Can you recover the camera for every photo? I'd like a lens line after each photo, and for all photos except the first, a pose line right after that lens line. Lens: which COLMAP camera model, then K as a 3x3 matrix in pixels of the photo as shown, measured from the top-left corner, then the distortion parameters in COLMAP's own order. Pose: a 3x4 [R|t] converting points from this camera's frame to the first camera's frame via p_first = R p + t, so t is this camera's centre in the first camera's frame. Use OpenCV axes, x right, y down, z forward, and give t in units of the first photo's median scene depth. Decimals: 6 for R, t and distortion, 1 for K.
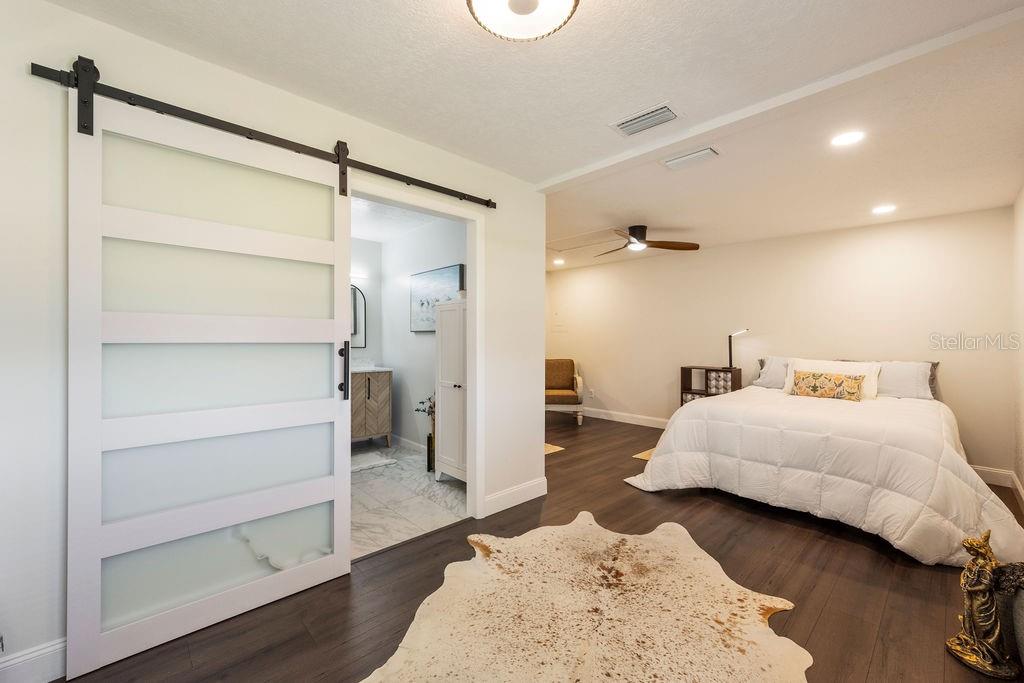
lens RADIAL K [[405.9, 0, 509.2], [0, 405.9, 339.0], [0, 0, 1]] dist [0.000979, 0.000212]
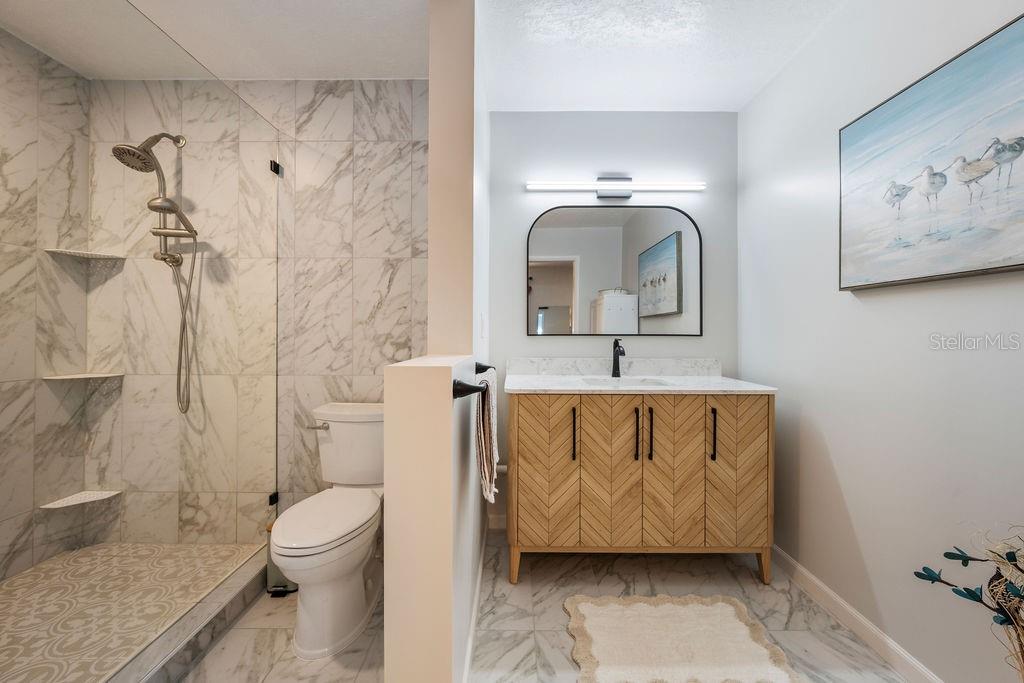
lens RADIAL K [[408.6, 0, 514.1], [0, 408.6, 333.8], [0, 0, 1]] dist [0.000557, -0.000202]
pose [[0.735377, 0.000492, -0.677658, -0.349819], [0.000040, 1.000000, 0.000769, 0.033134], [0.677658, -0.000592, 0.735377, 0.914167]]
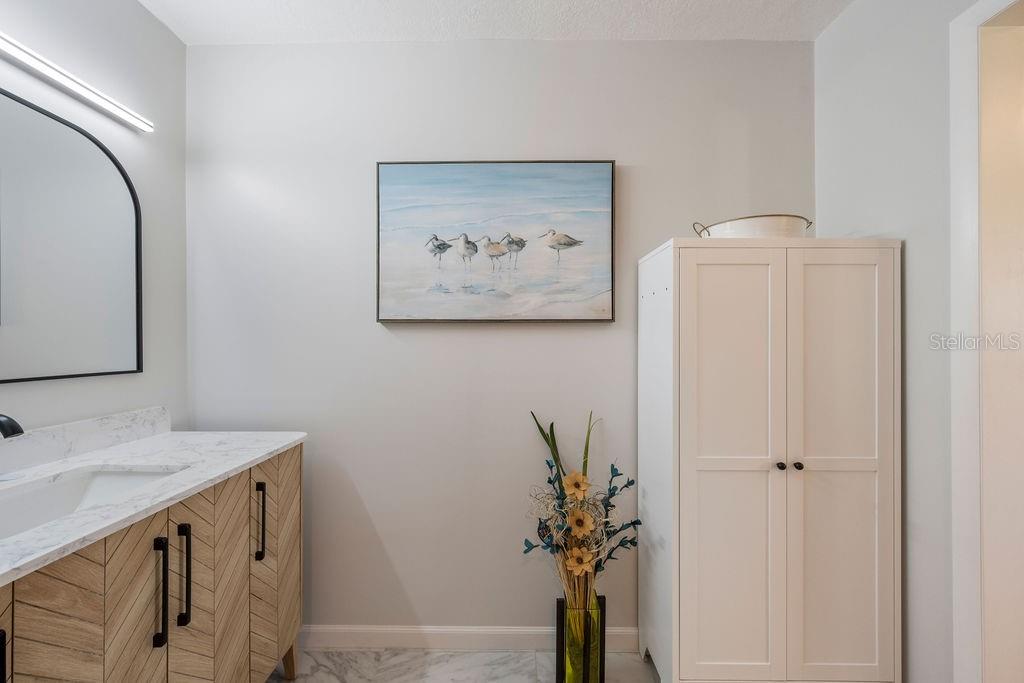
lens RADIAL K [[405.9, 0, 509.2], [0, 405.9, 339.0], [0, 0, 1]] dist [0.000979, 0.000212]
pose [[0.685002, -0.003149, 0.728535, -0.703116], [0.002998, 0.999994, 0.001504, -0.003666], [-0.728535, 0.001154, 0.685007, 1.119614]]
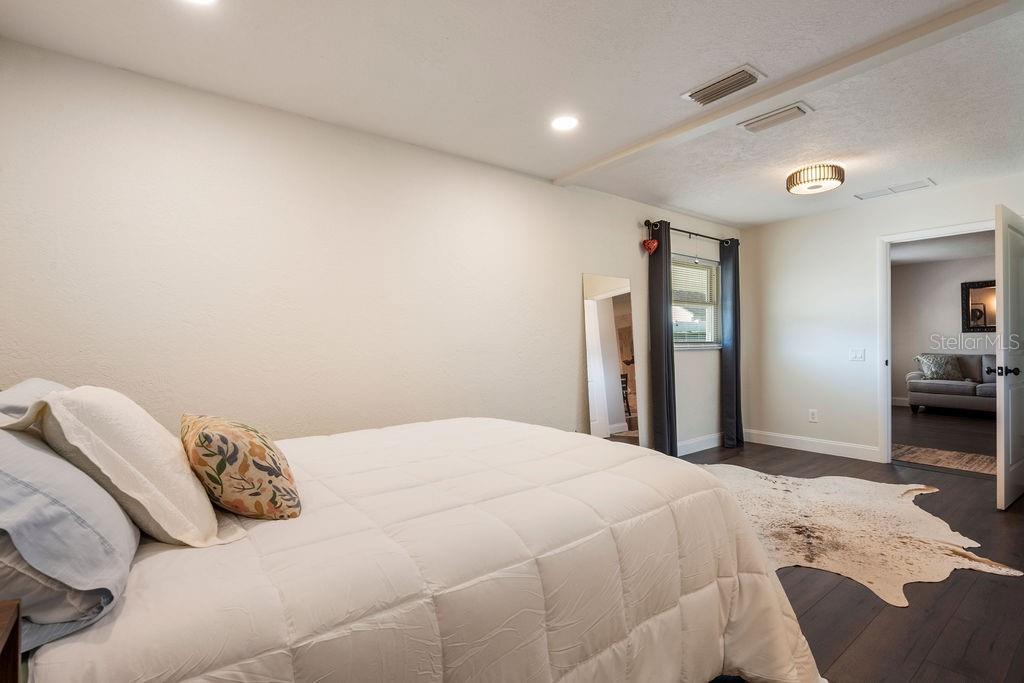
lens RADIAL K [[472.2, 0, 512.0], [0, 472.2, 341.5], [0, 0, 1]] dist [0.000085, 0.000006]
pose [[-0.995965, 0.004012, 0.089656, 0.730222], [0.003941, 0.999992, -0.000975, 0.036987], [-0.089660, -0.000618, -0.995972, 1.838112]]
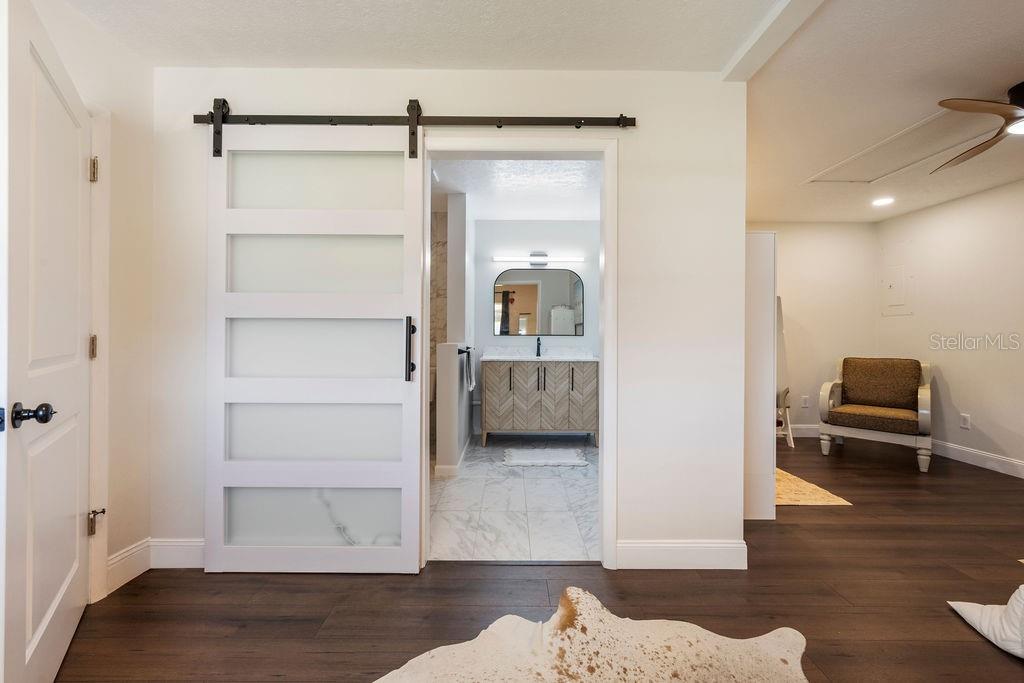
lens RADIAL K [[408.6, 0, 514.1], [0, 408.6, 333.8], [0, 0, 1]] dist [0.000557, -0.000202]
pose [[0.740284, 0.001459, -0.672292, 0.292725], [-0.002412, 0.999997, -0.000486, 0.032422], [0.672290, 0.001981, 0.740286, 0.365632]]
